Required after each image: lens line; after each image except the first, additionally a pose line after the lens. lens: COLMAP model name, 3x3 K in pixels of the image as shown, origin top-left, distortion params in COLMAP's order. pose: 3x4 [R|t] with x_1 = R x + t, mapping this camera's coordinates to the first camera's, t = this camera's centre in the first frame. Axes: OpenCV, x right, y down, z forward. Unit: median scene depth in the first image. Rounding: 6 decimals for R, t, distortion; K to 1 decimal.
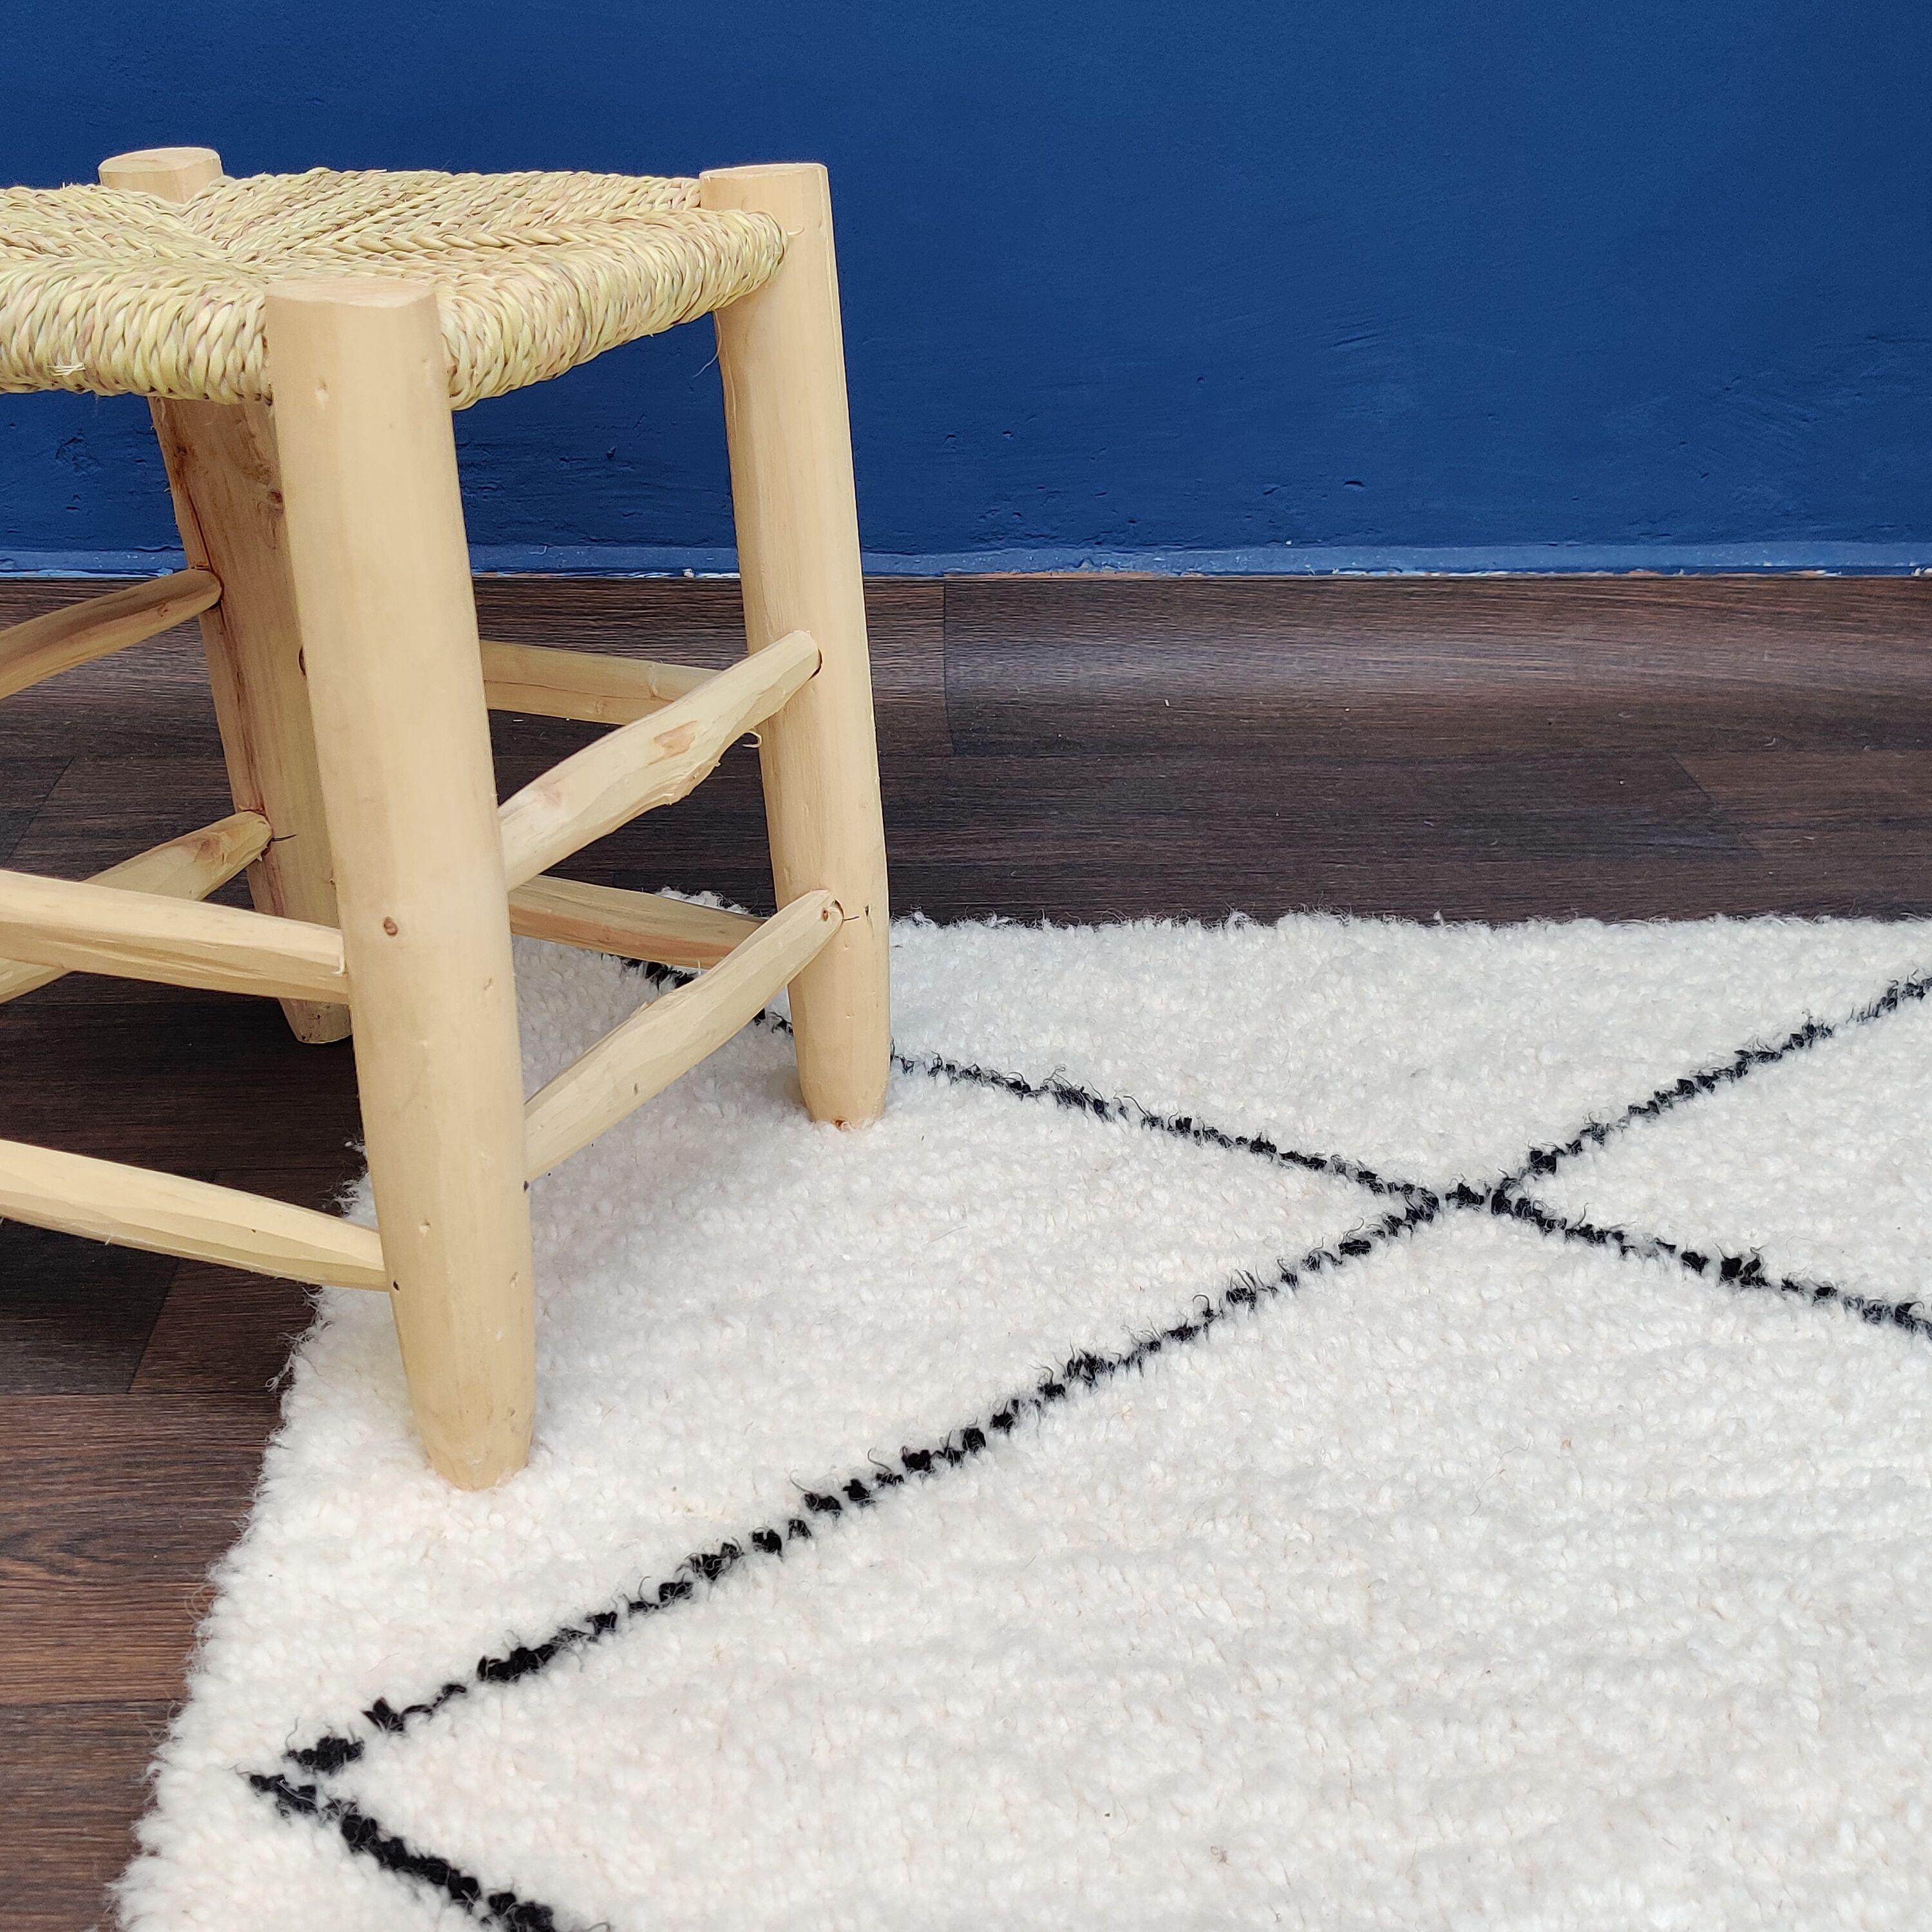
lens RADIAL K [[2558.0, 0, 956.4], [0, 2558.0, 967.8], [0, 0, 1]] dist [0.035086, 0.000000]
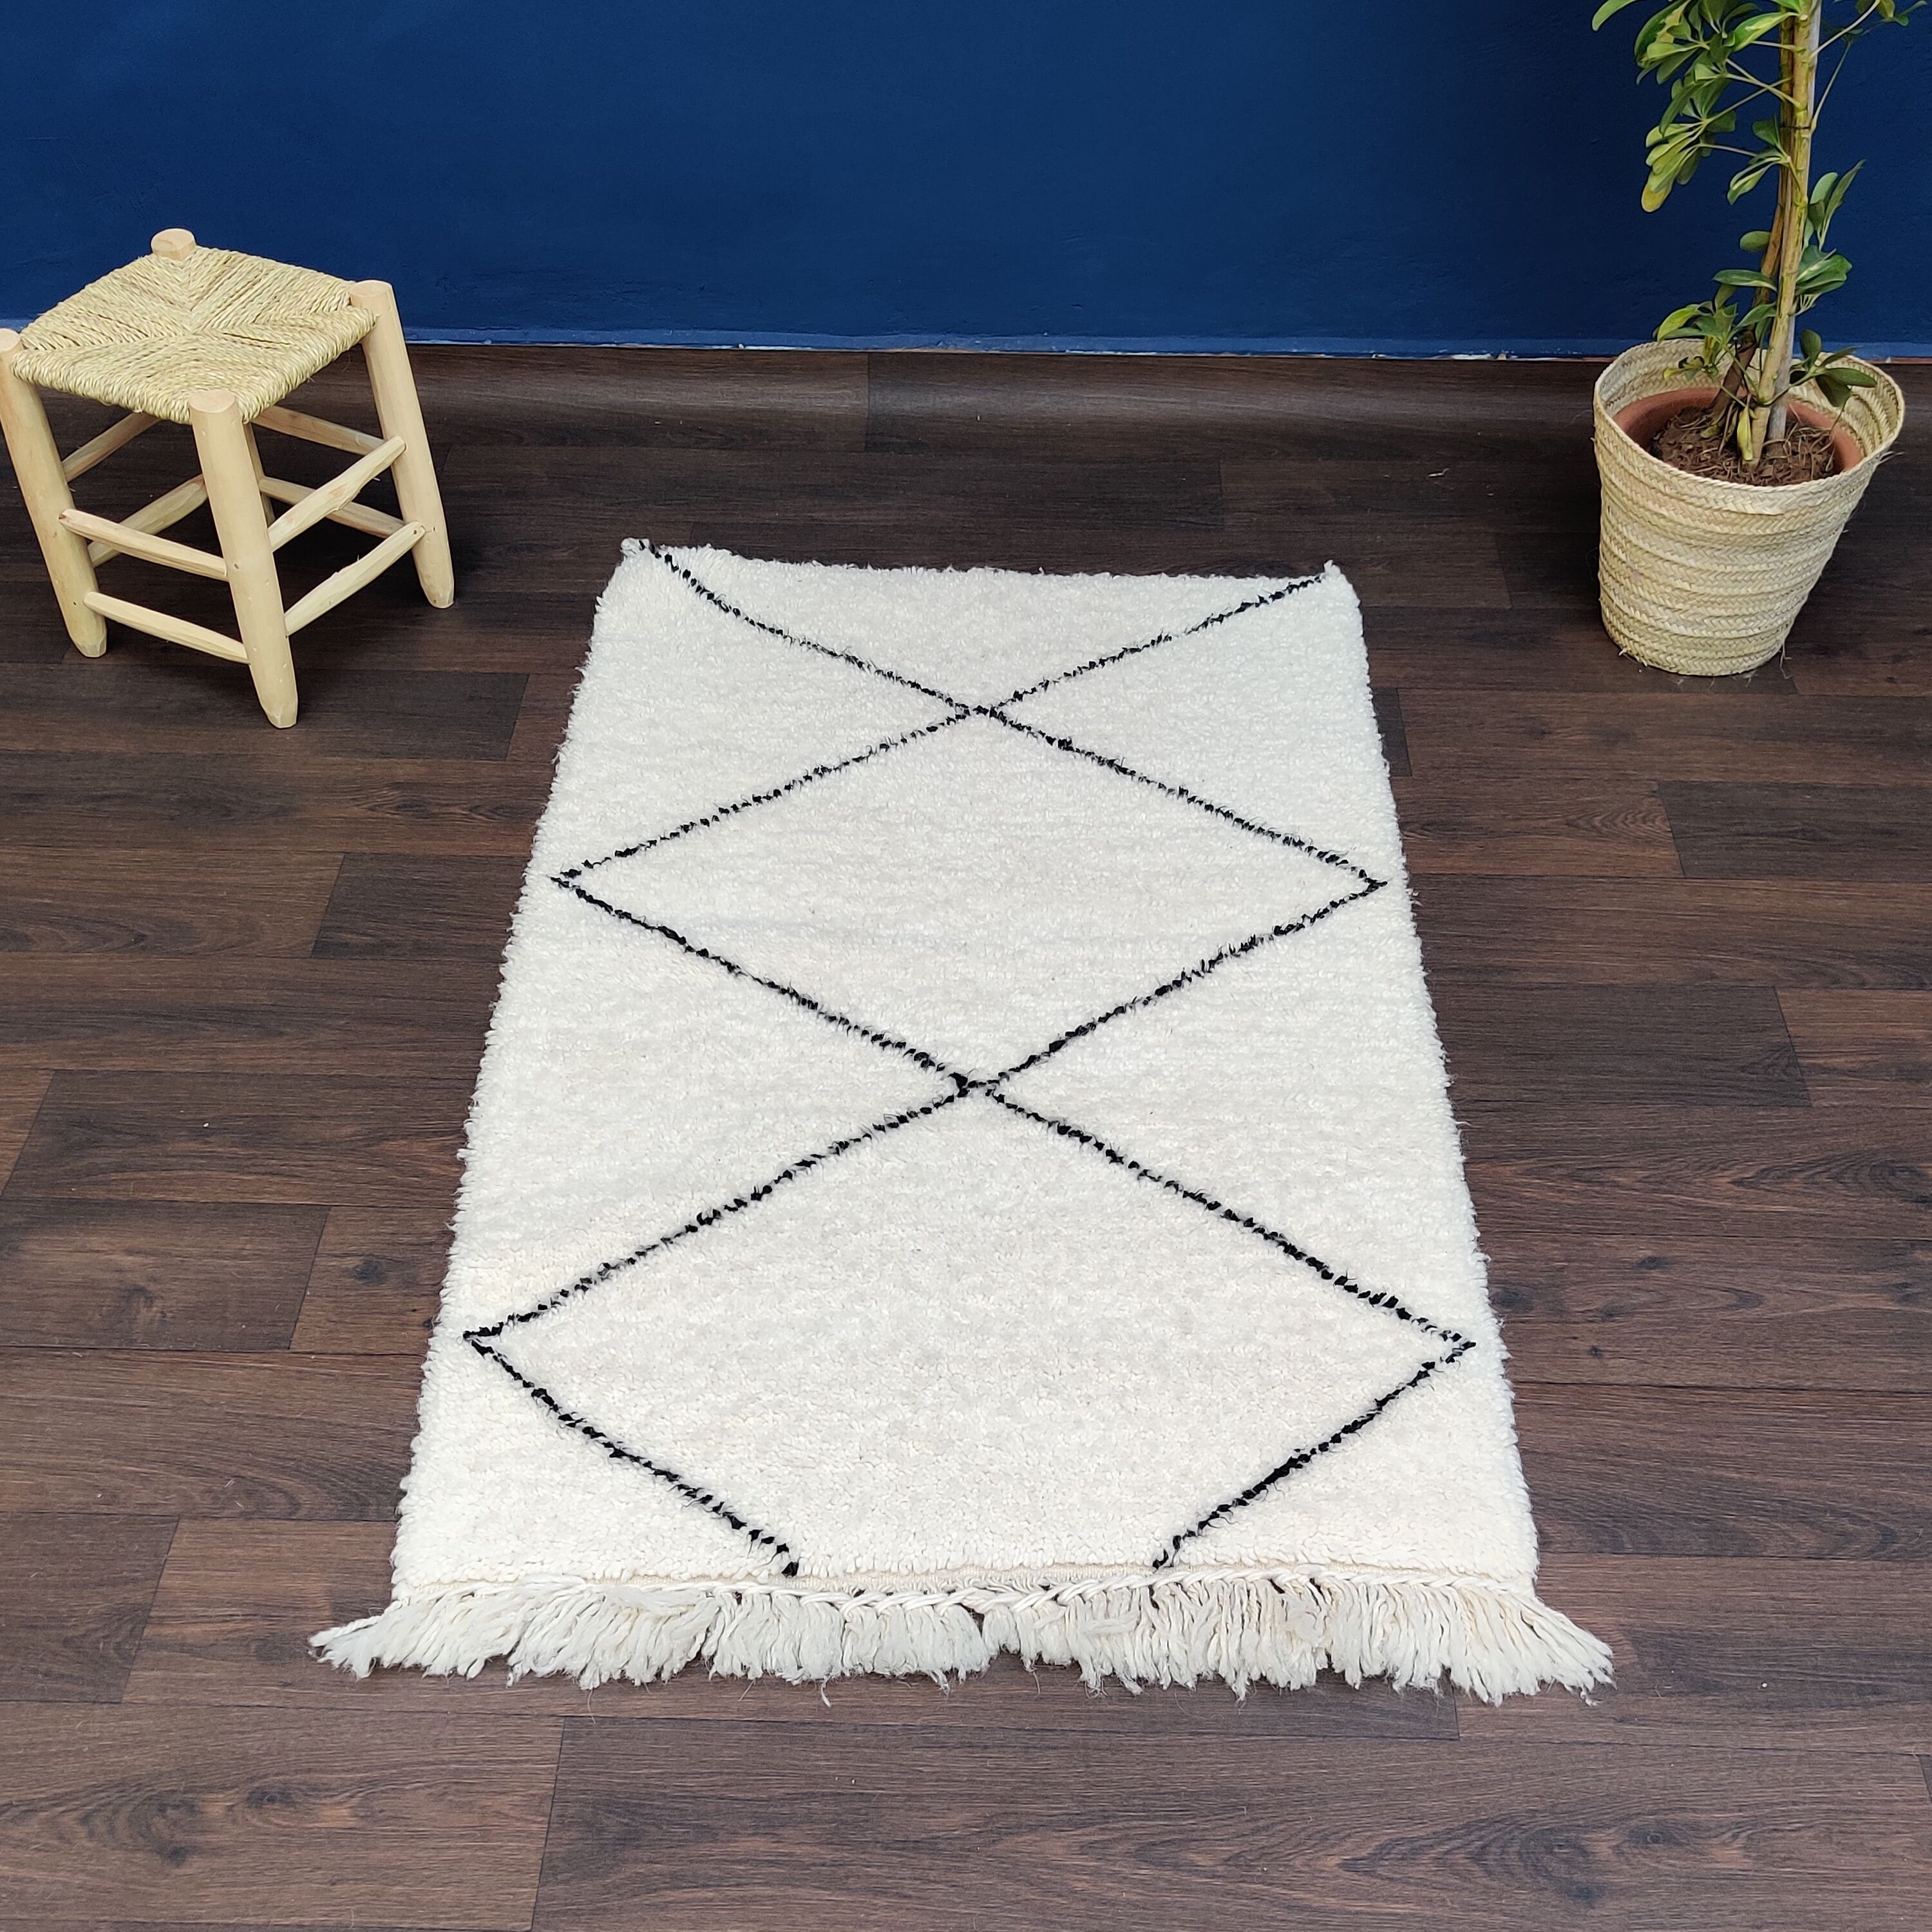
lens RADIAL K [[2558.0, 0, 958.4], [0, 2558.0, 951.0], [0, 0, 1]] dist [0.035086, 0.000000]
pose [[0.995242, 0.053990, -0.081112, 0.435182], [-0.029964, 0.961699, 0.272465, -0.429573], [0.092716, -0.268739, 0.958741, -1.782081]]
